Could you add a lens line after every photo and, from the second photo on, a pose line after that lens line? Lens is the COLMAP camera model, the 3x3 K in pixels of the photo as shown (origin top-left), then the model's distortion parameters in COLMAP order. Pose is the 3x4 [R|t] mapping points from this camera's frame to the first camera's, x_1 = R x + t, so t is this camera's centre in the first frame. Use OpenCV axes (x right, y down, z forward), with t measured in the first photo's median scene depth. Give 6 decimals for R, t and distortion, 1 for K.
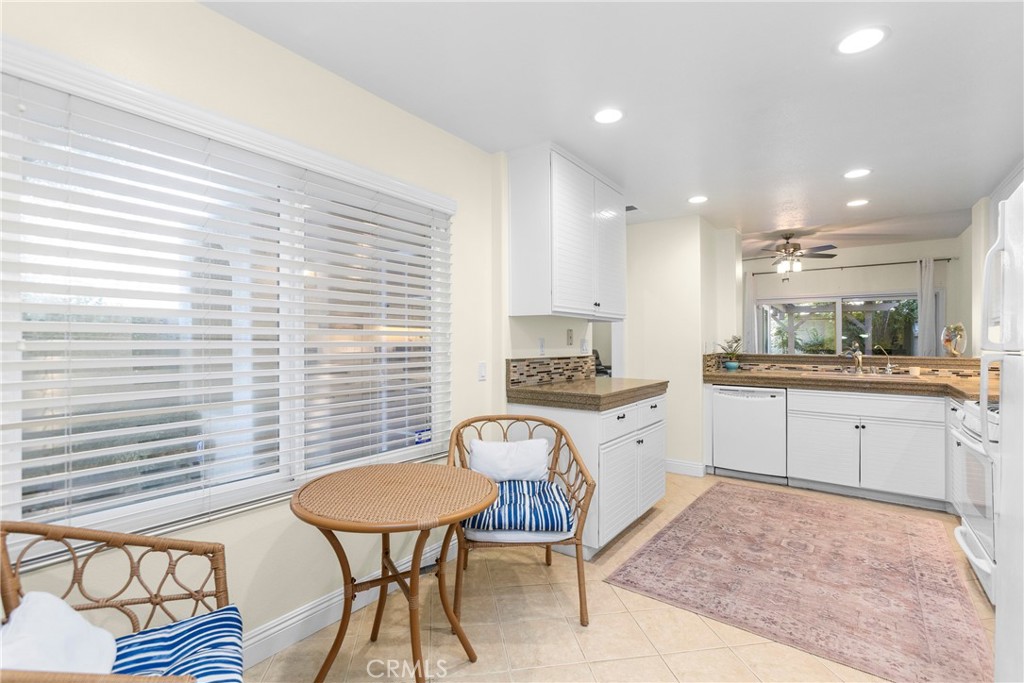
lens RADIAL K [[463.3, 0, 514.7], [0, 463.3, 338.4], [0, 0, 1]] dist [-0.001846, 0.000213]
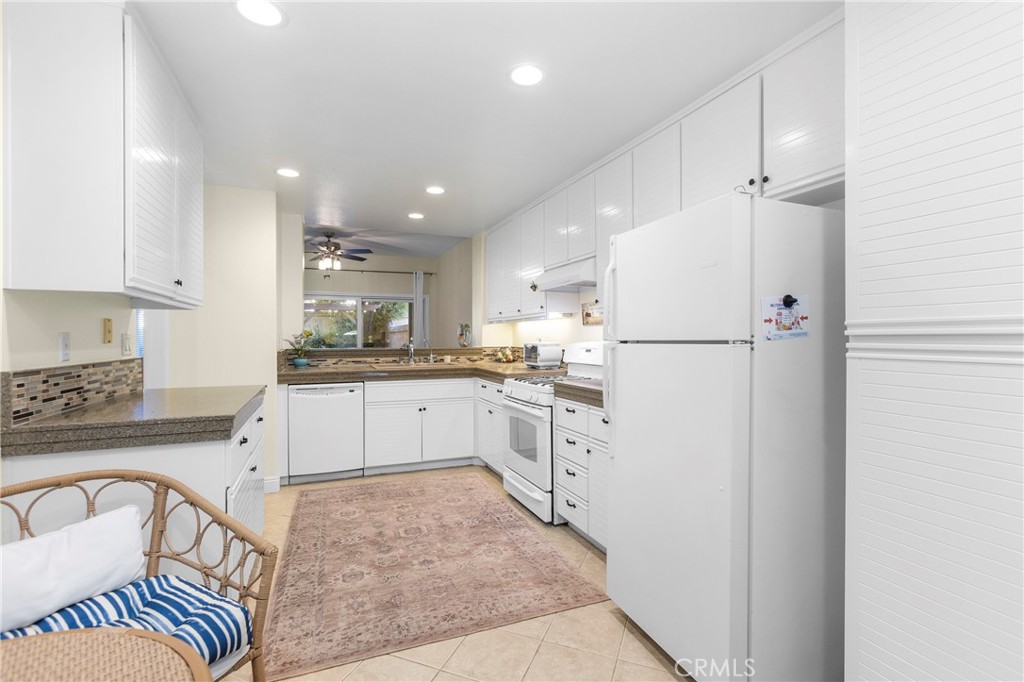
lens RADIAL K [[459.0, 0, 506.9], [0, 459.0, 335.6], [0, 0, 1]] dist [-0.002126, 0.000672]
pose [[0.526987, -0.002948, 0.849868, -0.135816], [0.000262, 0.999995, 0.003306, 0.002743], [-0.849874, -0.001520, 0.526985, 0.238135]]
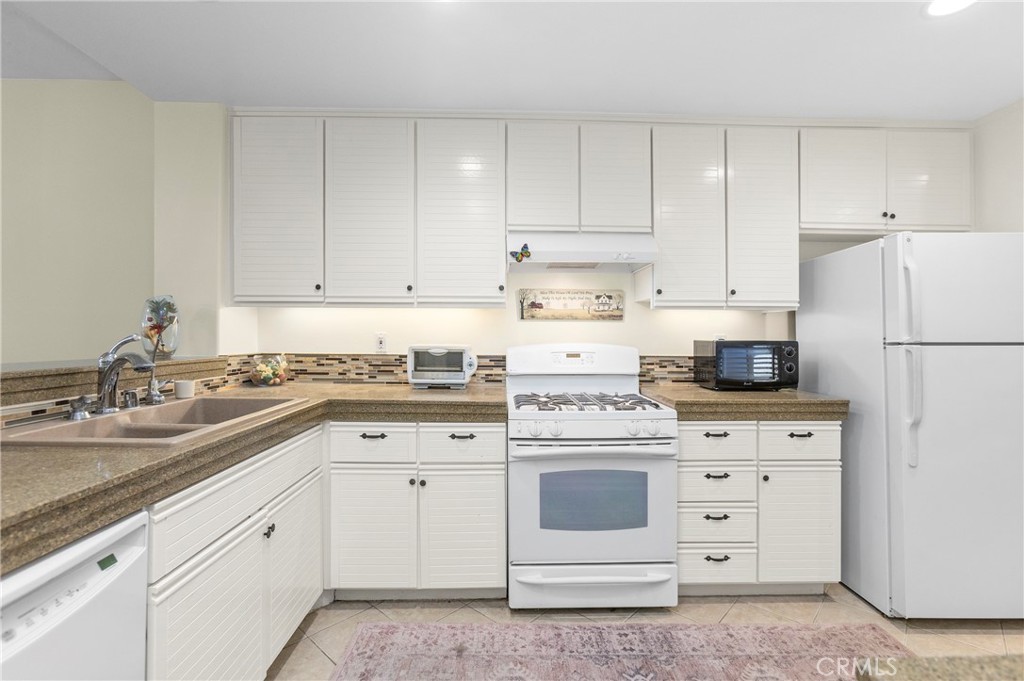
lens RADIAL K [[463.3, 0, 514.7], [0, 463.3, 337.4], [0, 0, 1]] dist [-0.001846, 0.000213]
pose [[-0.609411, -0.010706, 0.792782, 0.311885], [-0.015865, 0.999873, 0.001308, 0.011401], [-0.792696, -0.011780, -0.609504, 1.213121]]
